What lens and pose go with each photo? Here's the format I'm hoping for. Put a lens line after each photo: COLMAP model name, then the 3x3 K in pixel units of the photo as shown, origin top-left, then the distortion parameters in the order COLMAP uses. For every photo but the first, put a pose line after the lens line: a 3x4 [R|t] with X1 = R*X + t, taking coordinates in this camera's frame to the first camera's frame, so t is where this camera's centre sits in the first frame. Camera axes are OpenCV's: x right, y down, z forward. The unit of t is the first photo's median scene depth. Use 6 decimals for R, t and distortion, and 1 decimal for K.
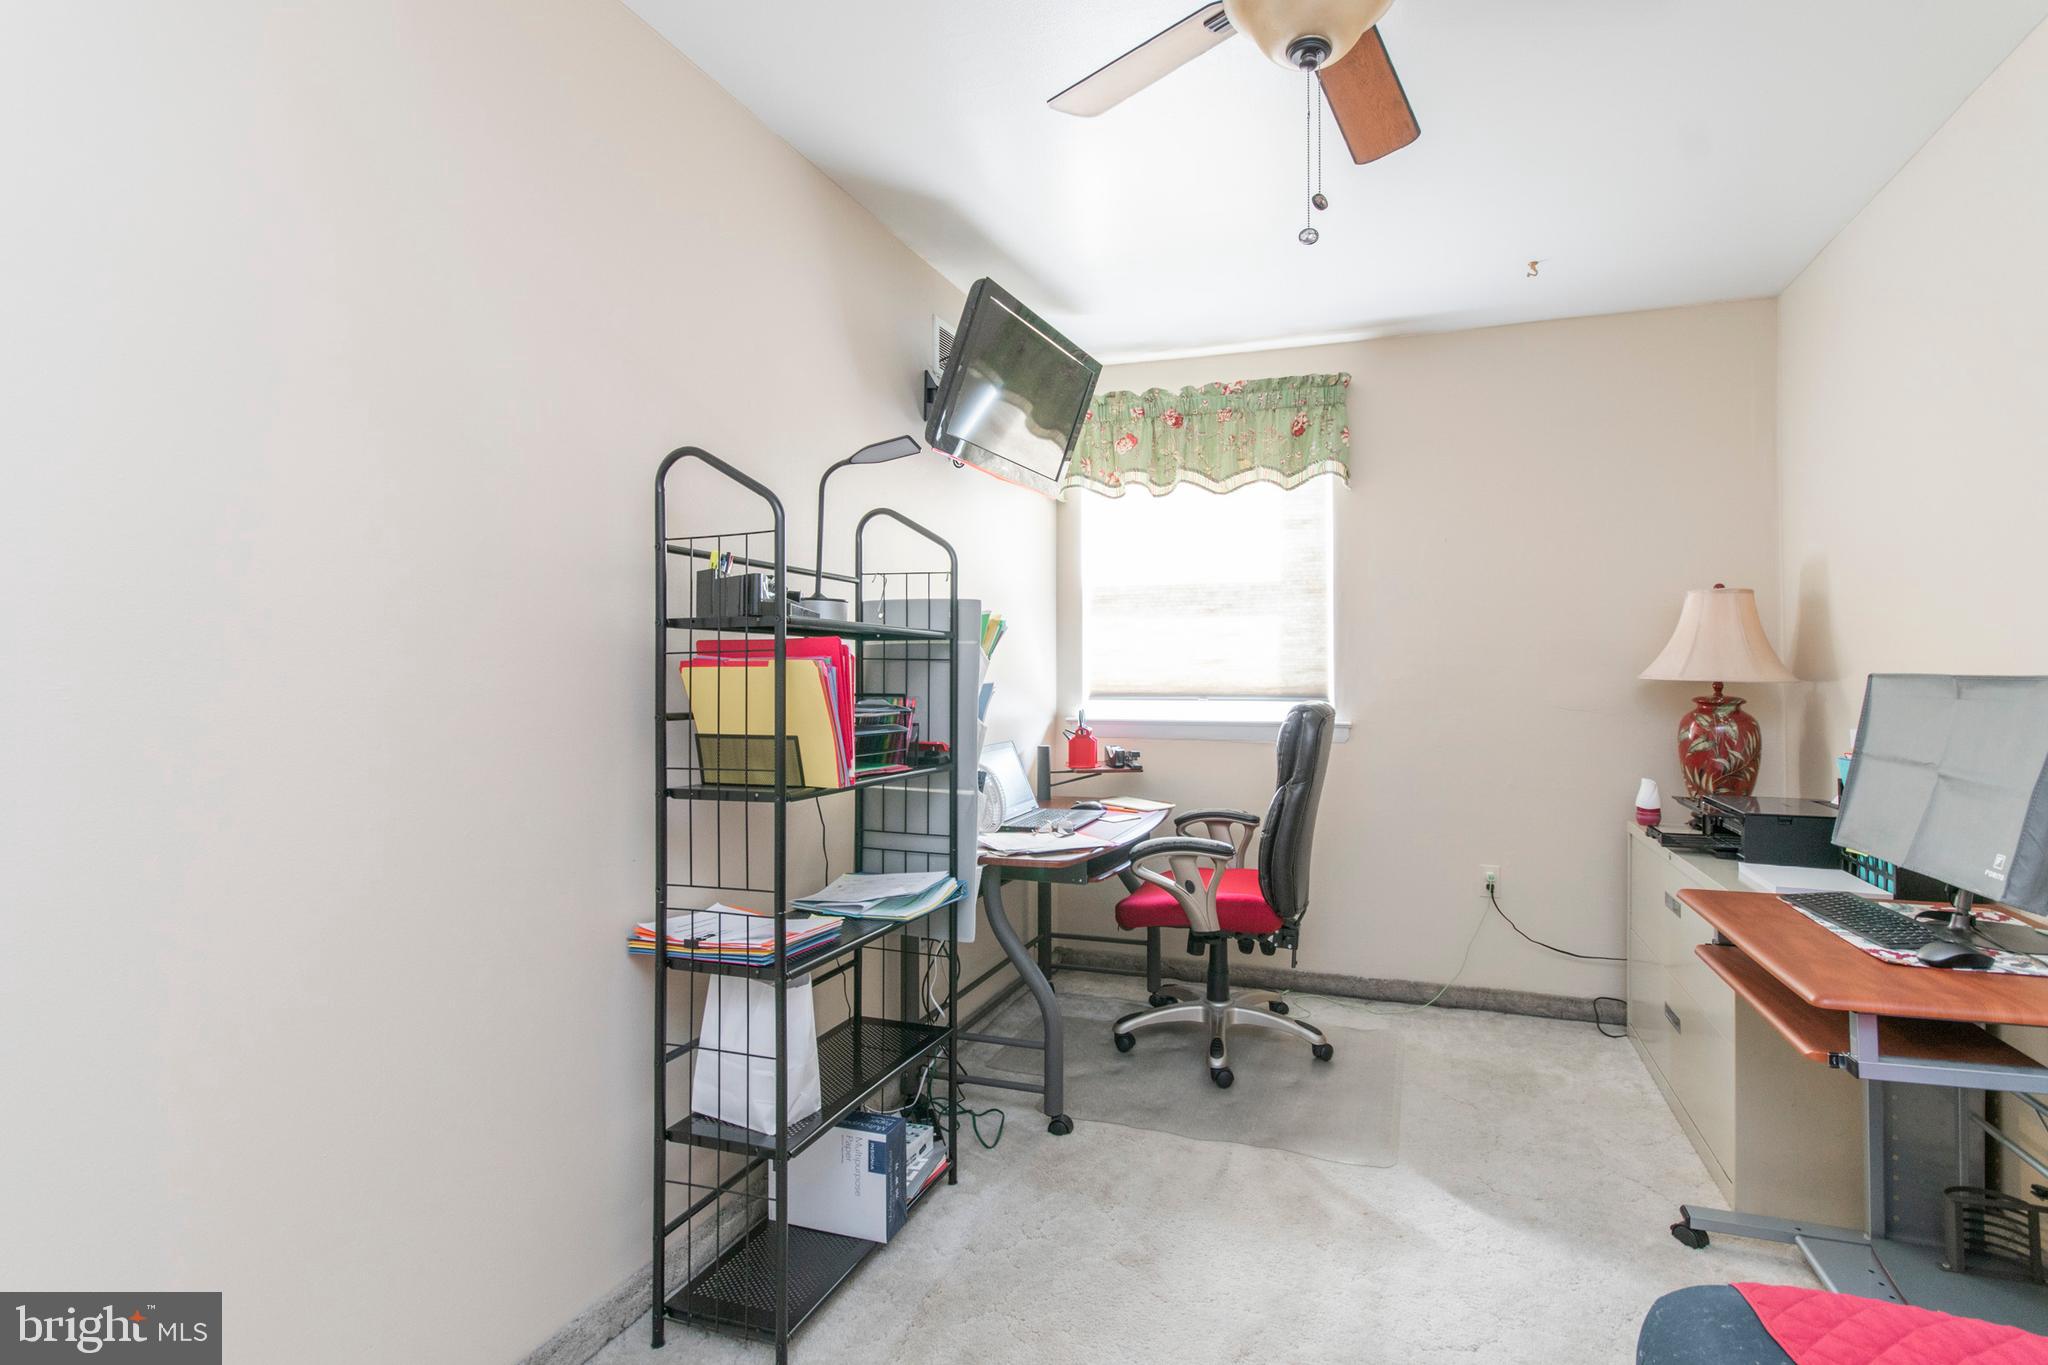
lens RADIAL K [[920.8, 0, 999.8], [0, 920.8, 684.9], [0, 0, 1]] dist [0.004272, -0.000359]
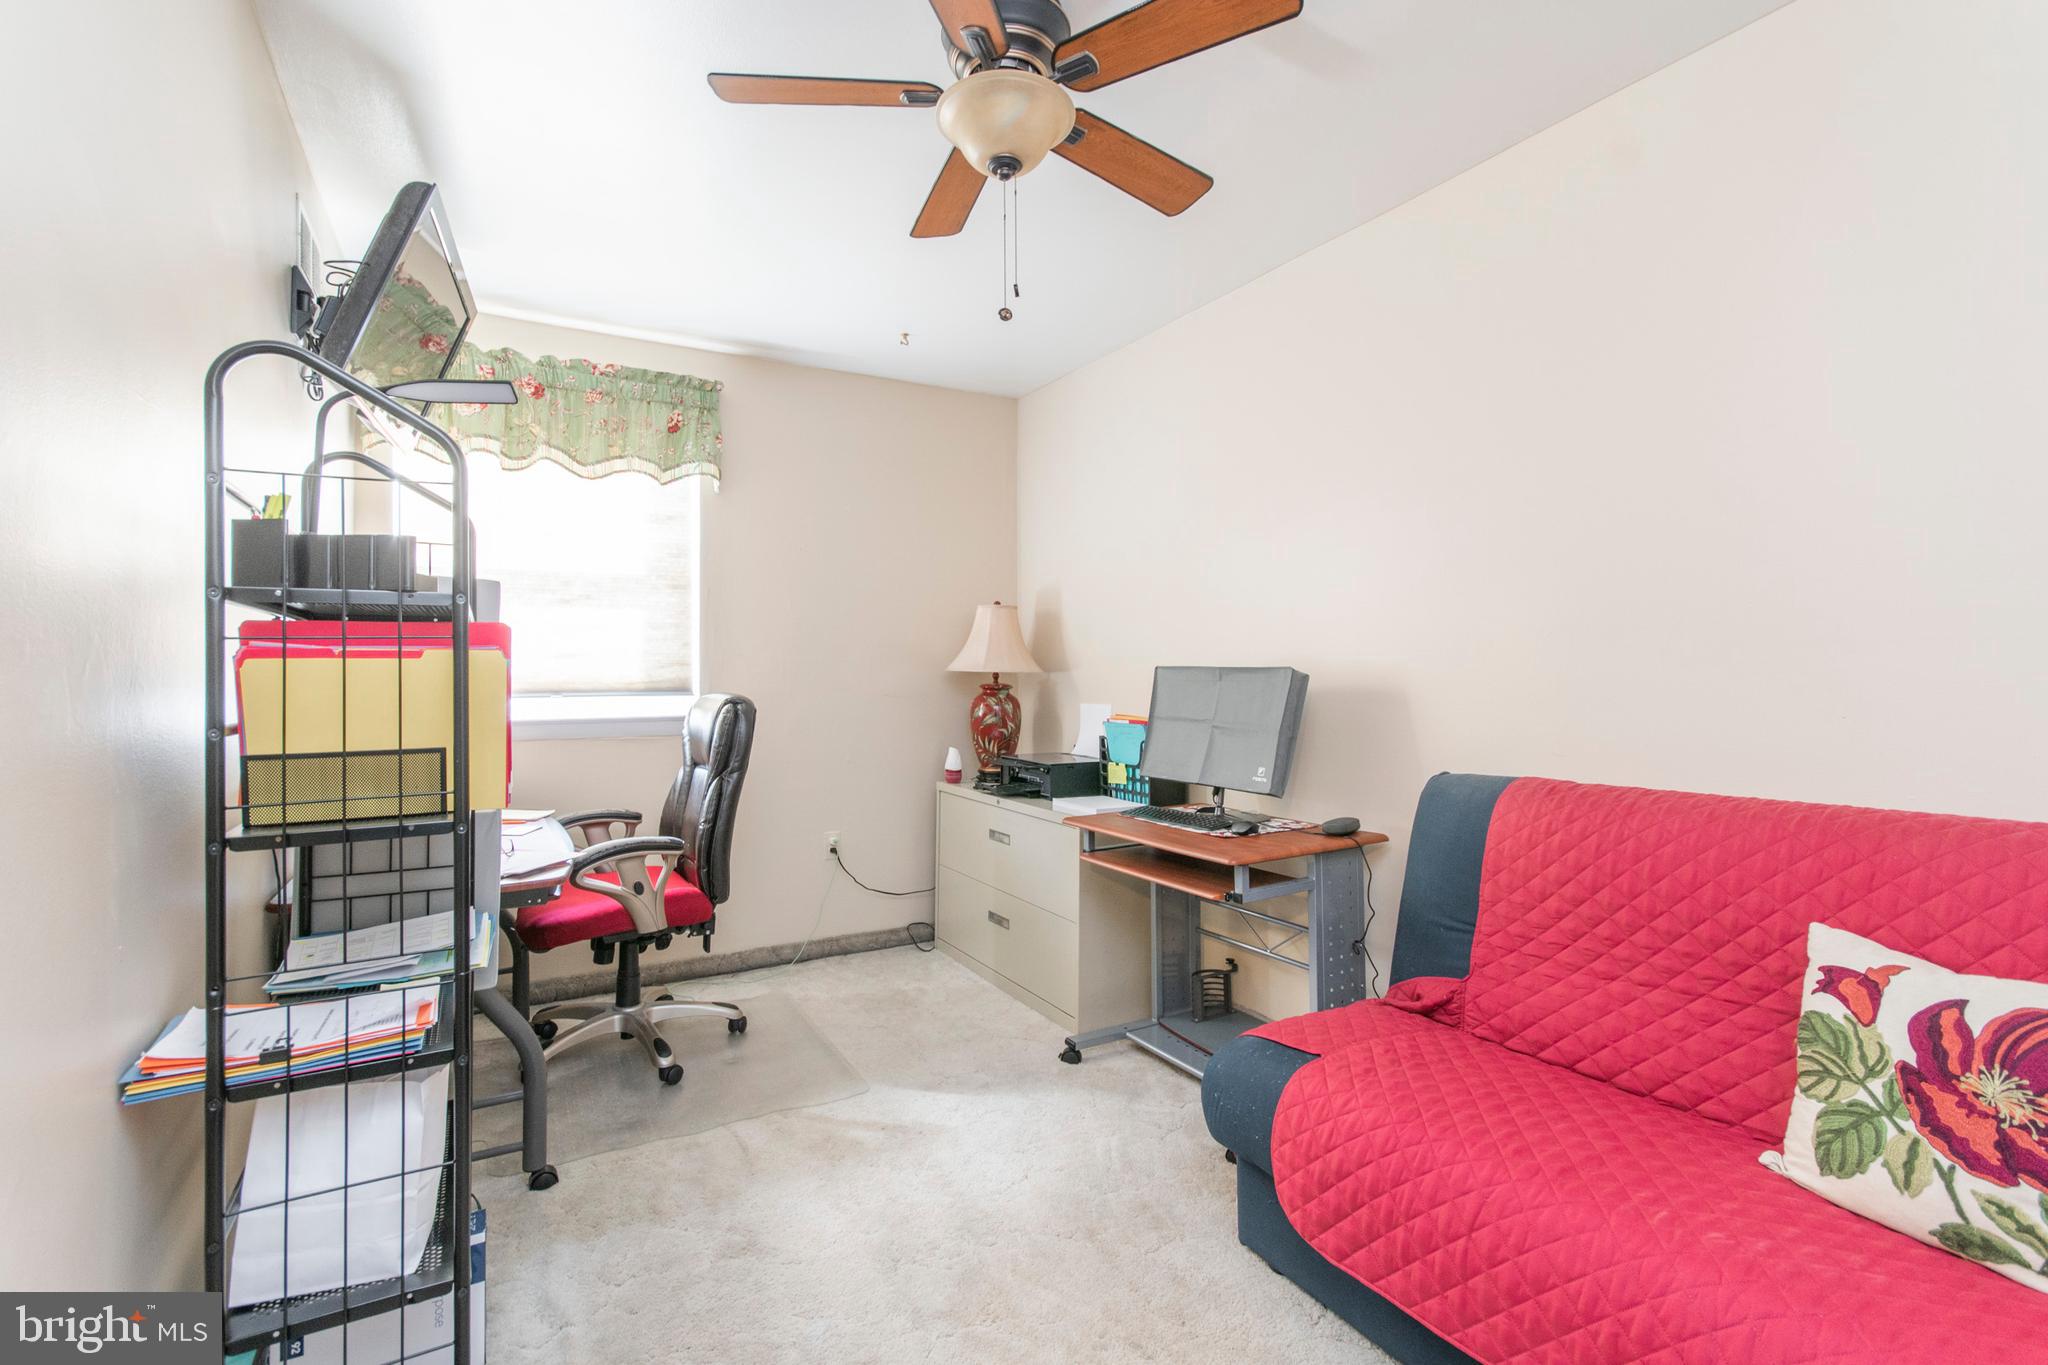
lens RADIAL K [[920.8, 0, 999.8], [0, 920.8, 684.9], [0, 0, 1]] dist [0.004272, -0.000359]
pose [[0.687020, -0.015930, 0.726464, -0.201420], [0.011871, 0.999872, 0.010699, -0.000224], [-0.726542, 0.001273, 0.687121, 0.052741]]
